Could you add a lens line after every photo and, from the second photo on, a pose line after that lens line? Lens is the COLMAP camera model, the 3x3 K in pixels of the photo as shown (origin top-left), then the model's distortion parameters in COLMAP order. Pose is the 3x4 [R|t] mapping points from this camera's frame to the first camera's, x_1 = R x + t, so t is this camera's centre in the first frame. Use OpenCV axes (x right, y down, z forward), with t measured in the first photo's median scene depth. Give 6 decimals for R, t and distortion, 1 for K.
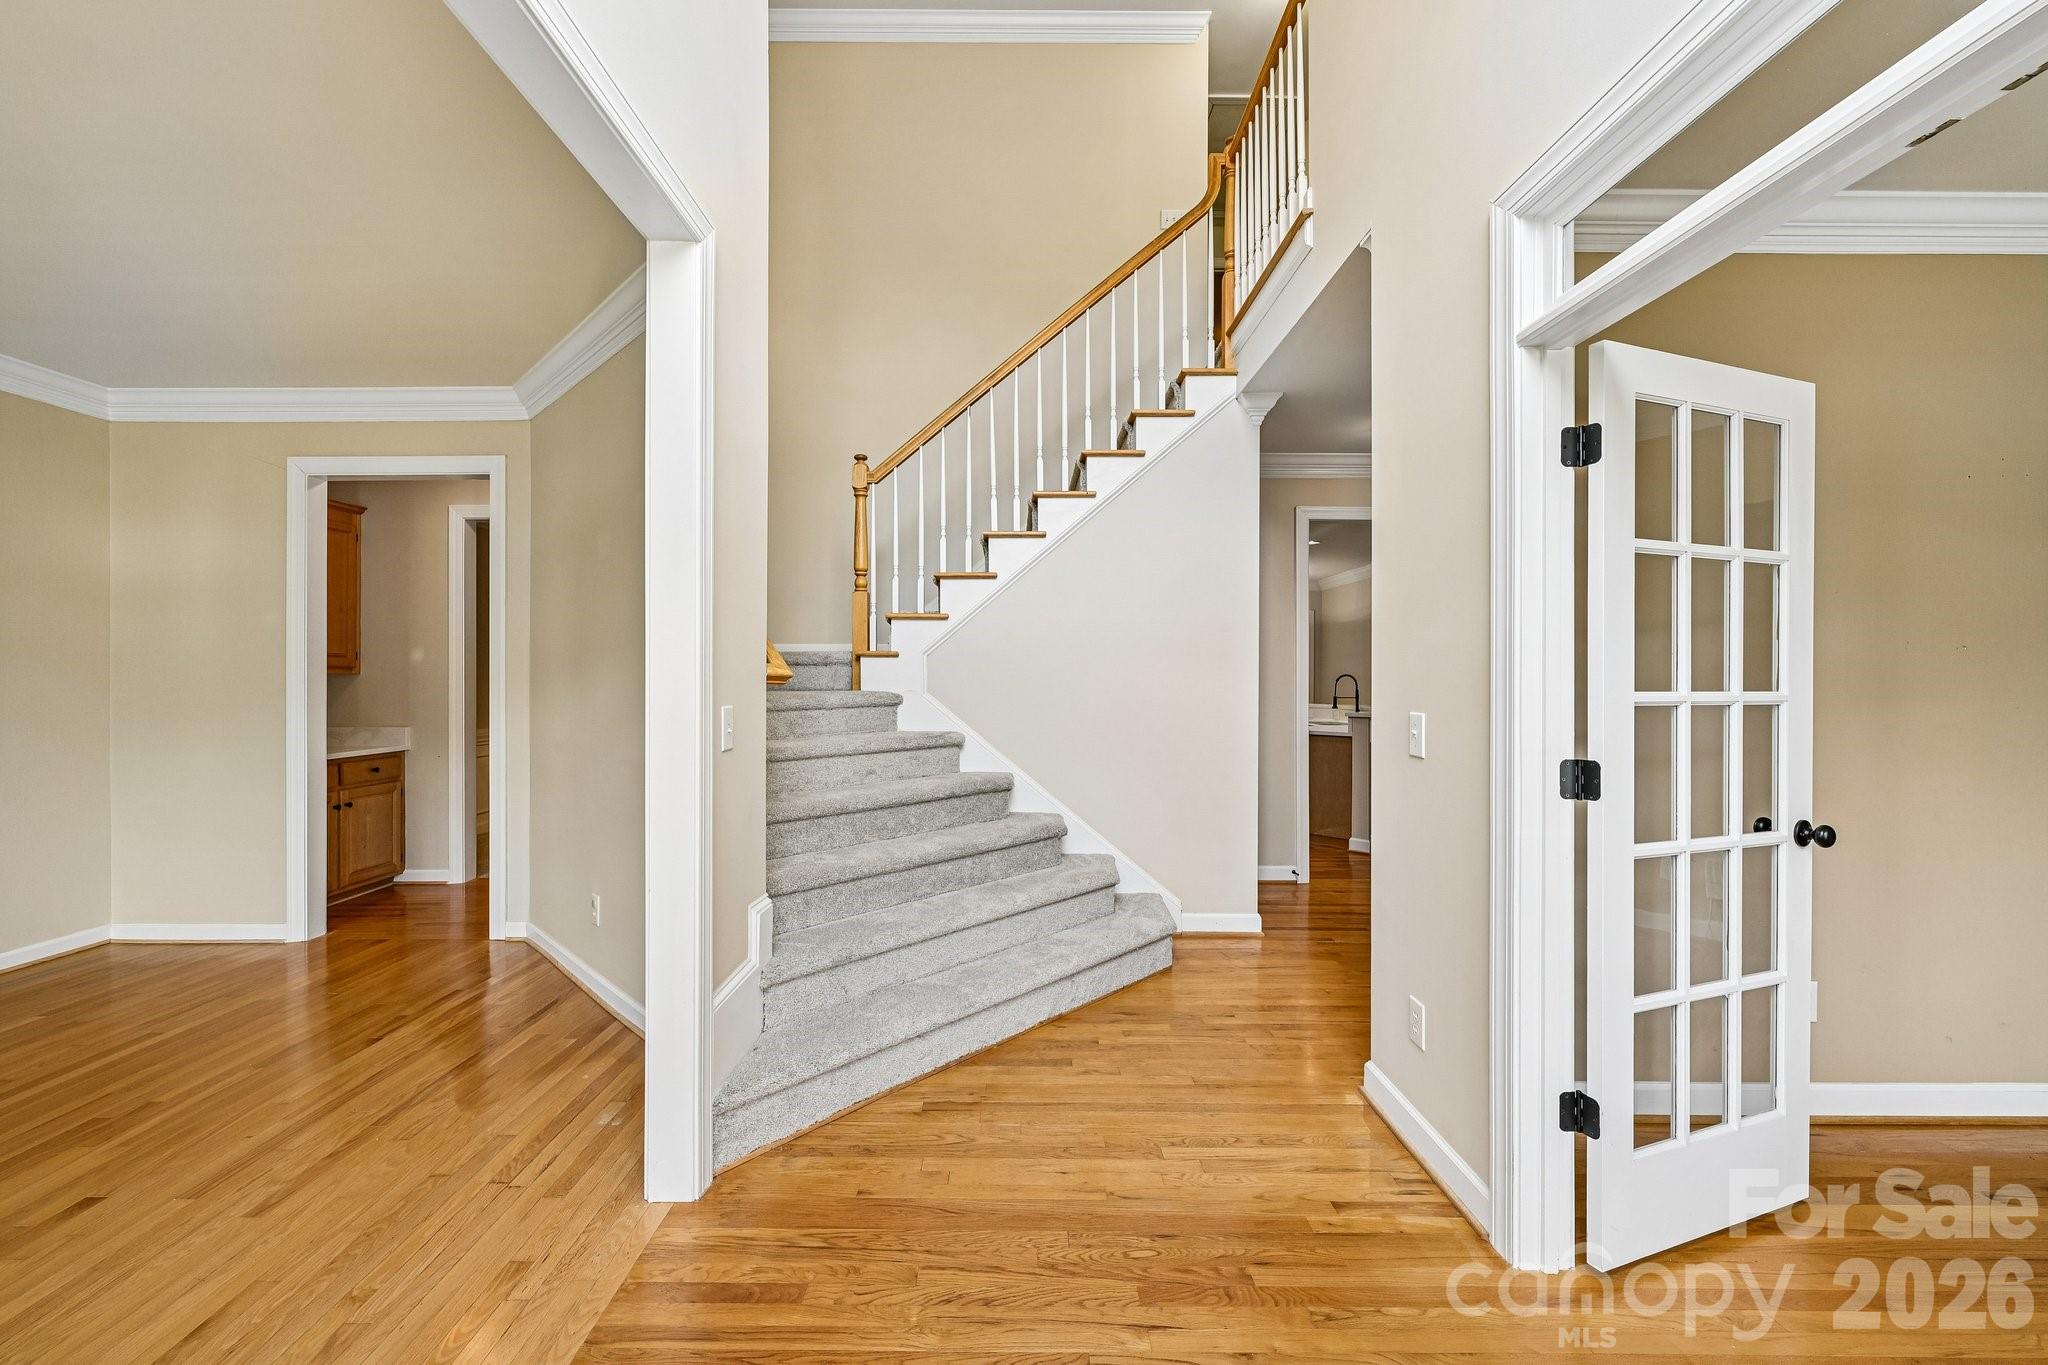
lens RADIAL K [[808.8, 0, 1016.7], [0, 808.8, 671.0], [0, 0, 1]] dist [-0.000469, -0.000063]
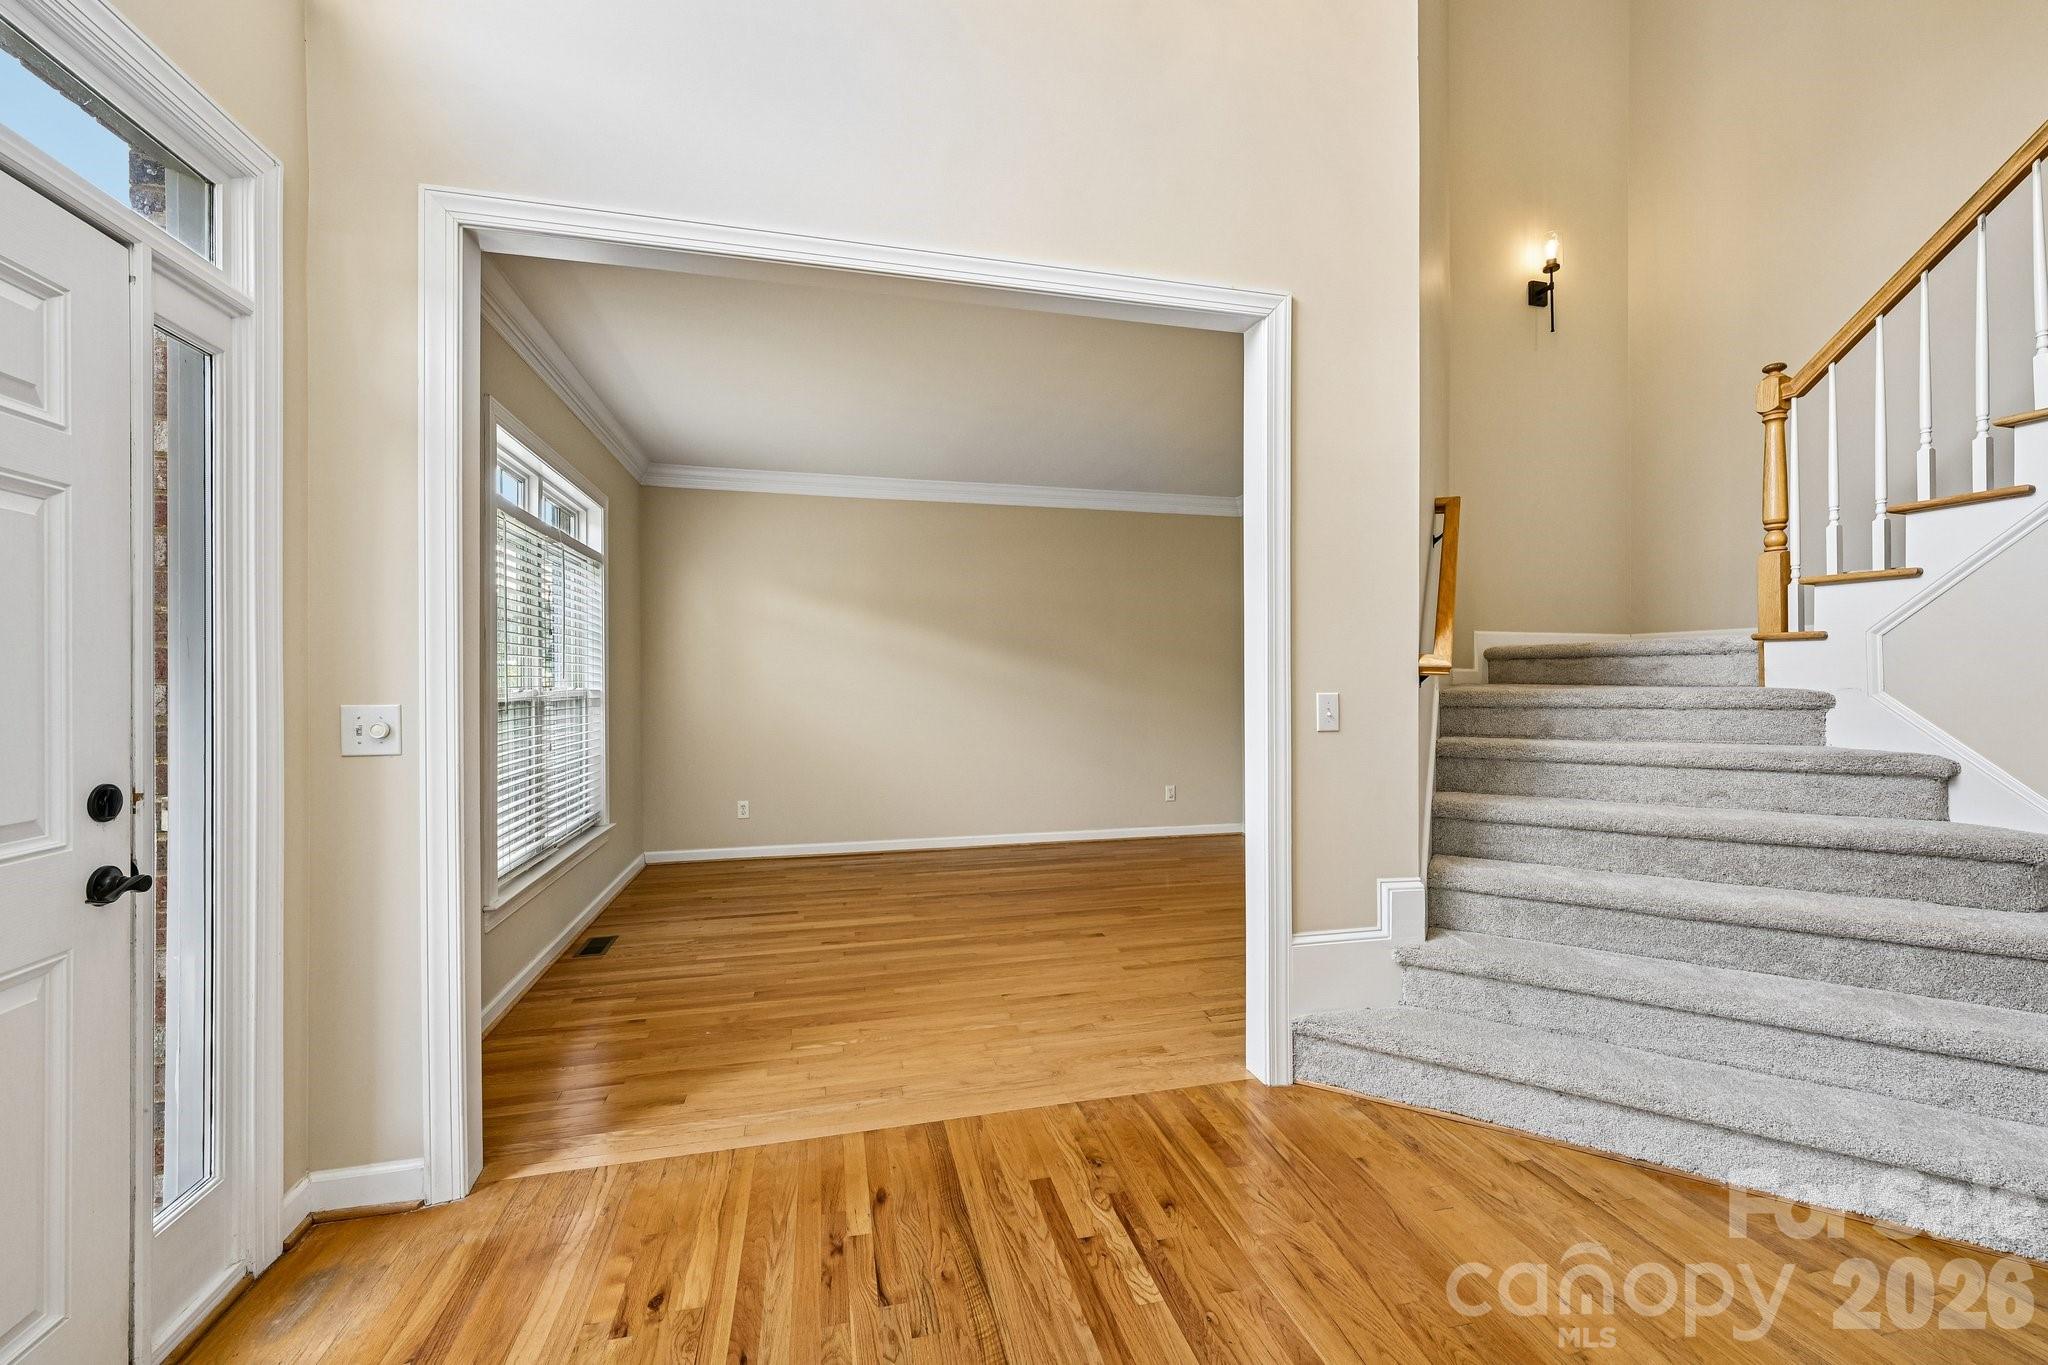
lens RADIAL K [[808.8, 0, 1012.8], [0, 808.8, 674.9], [0, 0, 1]] dist [-0.000469, -0.000063]
pose [[0.235660, -0.000700, -0.971835, 0.586122], [0.008667, 0.999961, 0.001381, 0.009898], [0.971797, -0.008748, 0.235657, 0.261432]]
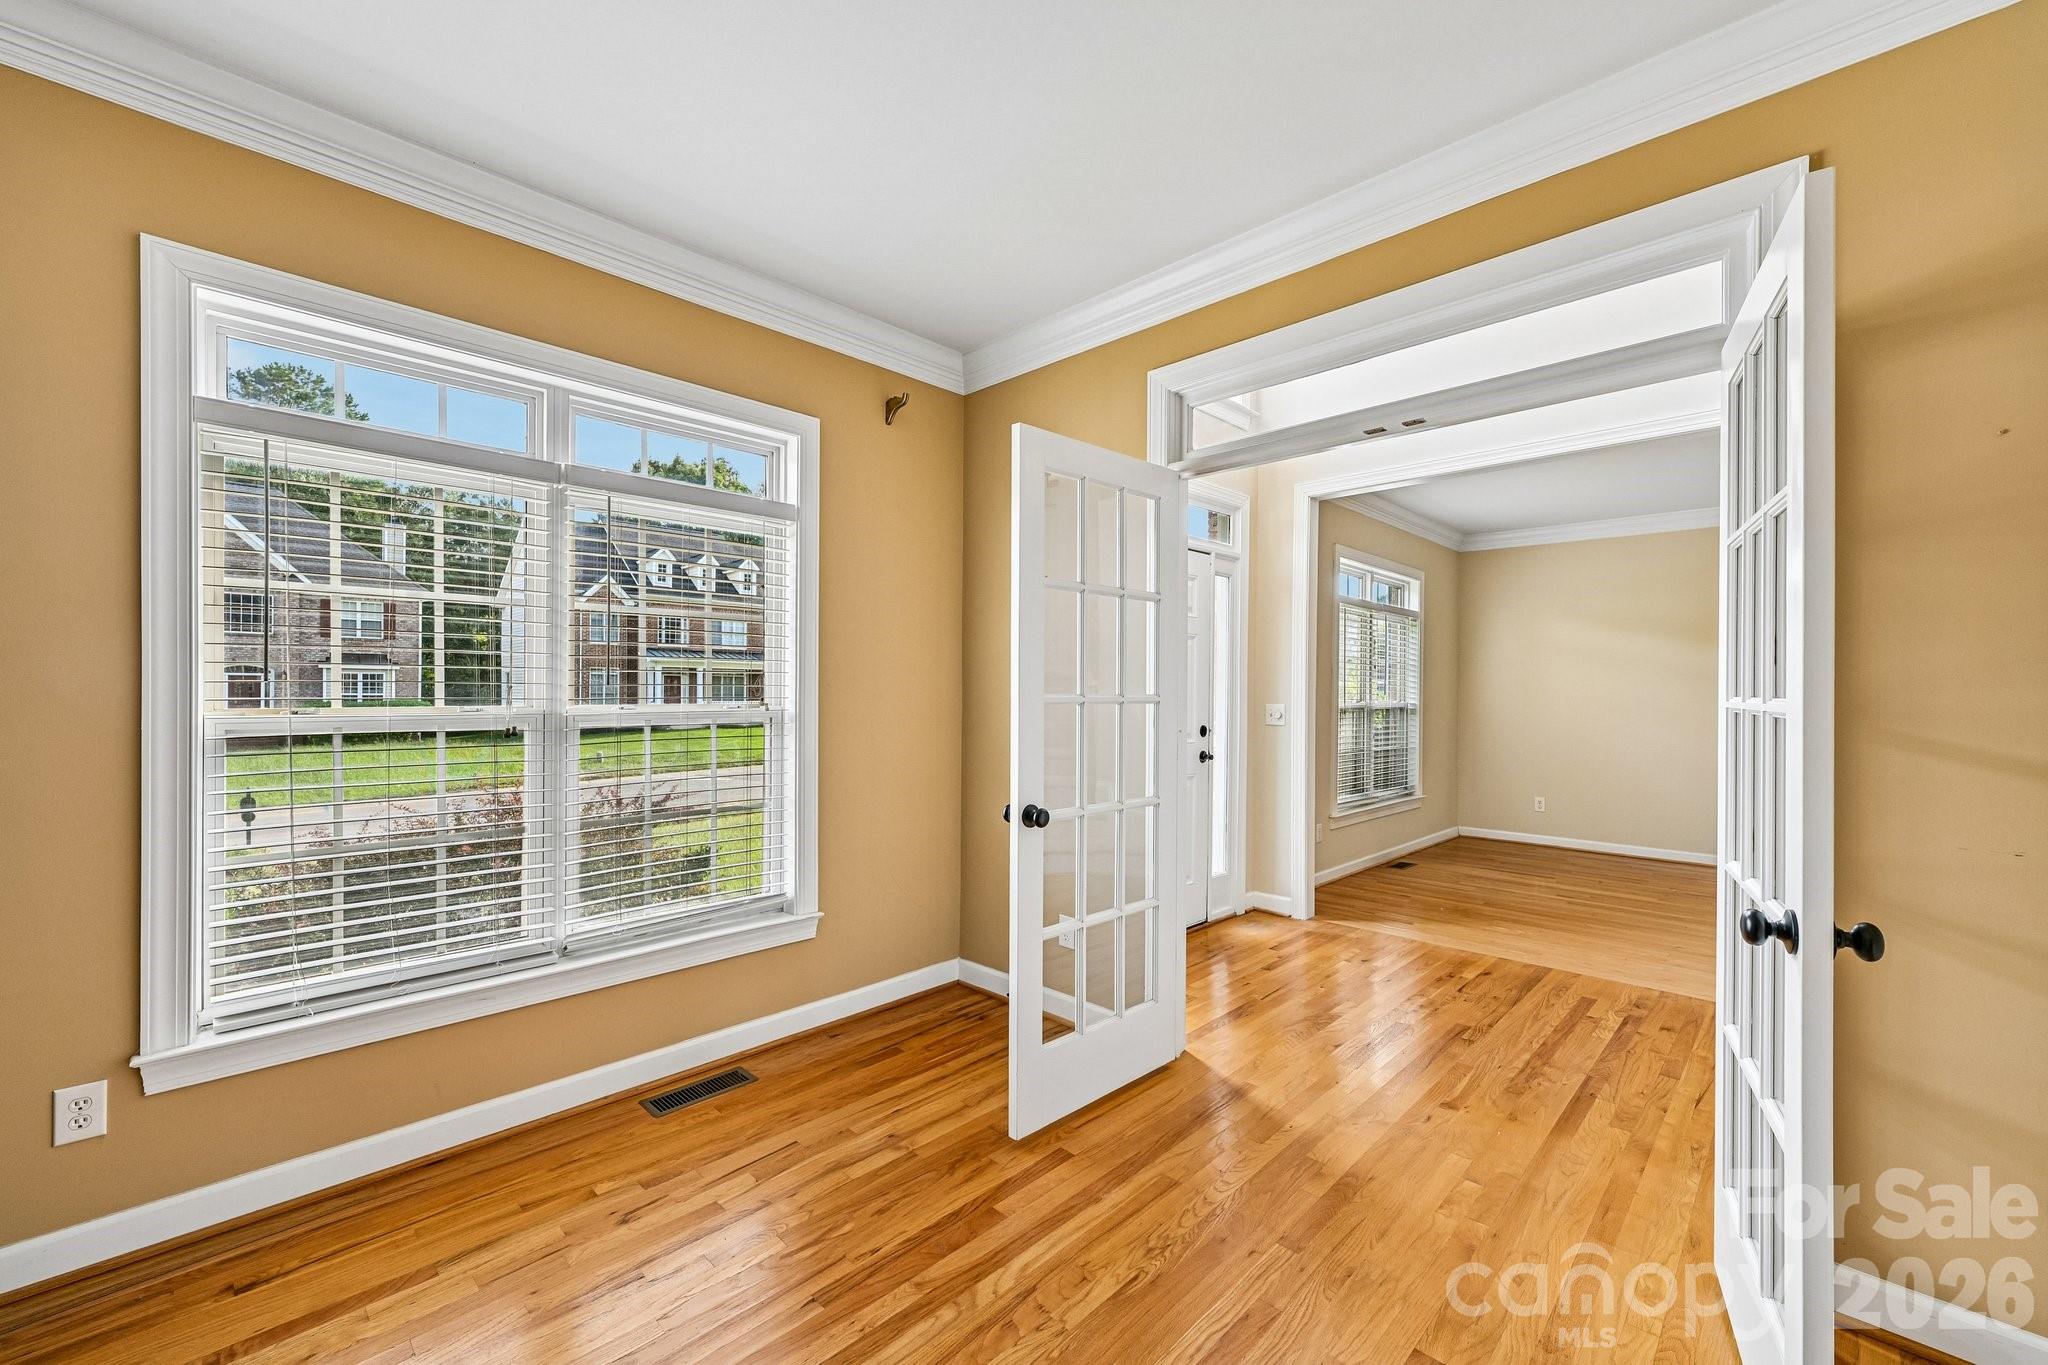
lens RADIAL K [[808.8, 0, 1033.7], [0, 808.8, 695.6], [0, 0, 1]] dist [-0.000469, -0.000063]
pose [[-0.697774, -0.003524, -0.716309, 1.428951], [-0.003779, 0.999992, -0.001238, 0.017981], [0.716308, 0.001843, -0.697782, 0.756538]]
